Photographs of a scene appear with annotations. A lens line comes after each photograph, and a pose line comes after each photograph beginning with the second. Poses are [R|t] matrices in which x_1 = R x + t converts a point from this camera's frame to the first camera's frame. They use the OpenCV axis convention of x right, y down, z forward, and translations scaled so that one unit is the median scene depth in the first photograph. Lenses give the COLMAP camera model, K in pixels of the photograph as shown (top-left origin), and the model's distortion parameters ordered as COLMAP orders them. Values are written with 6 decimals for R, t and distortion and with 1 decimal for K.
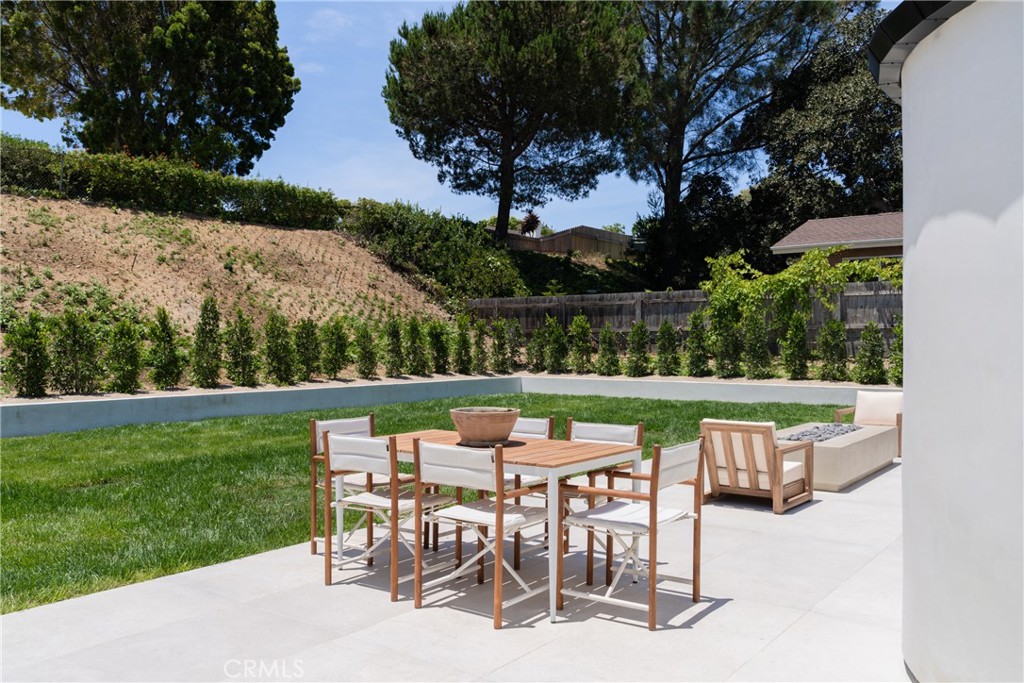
lens RADIAL K [[782.2, 0, 512.0], [0, 782.2, 341.5], [0, 0, 1]] dist [-0.003922, -0.000045]
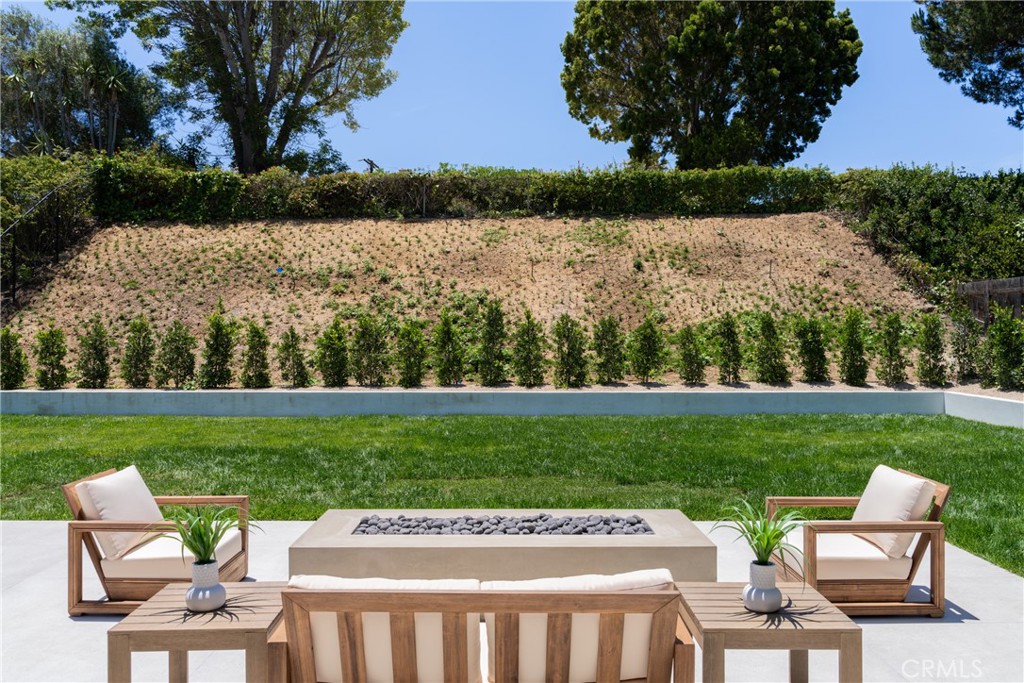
lens RADIAL K [[782.2, 0, 512.0], [0, 782.2, 341.5], [0, 0, 1]] dist [-0.003922, -0.000045]
pose [[0.627066, 0.006940, -0.778935, 0.261372], [0.000233, 0.999959, 0.009097, -0.005901], [0.778966, -0.005885, 0.627038, 0.208704]]
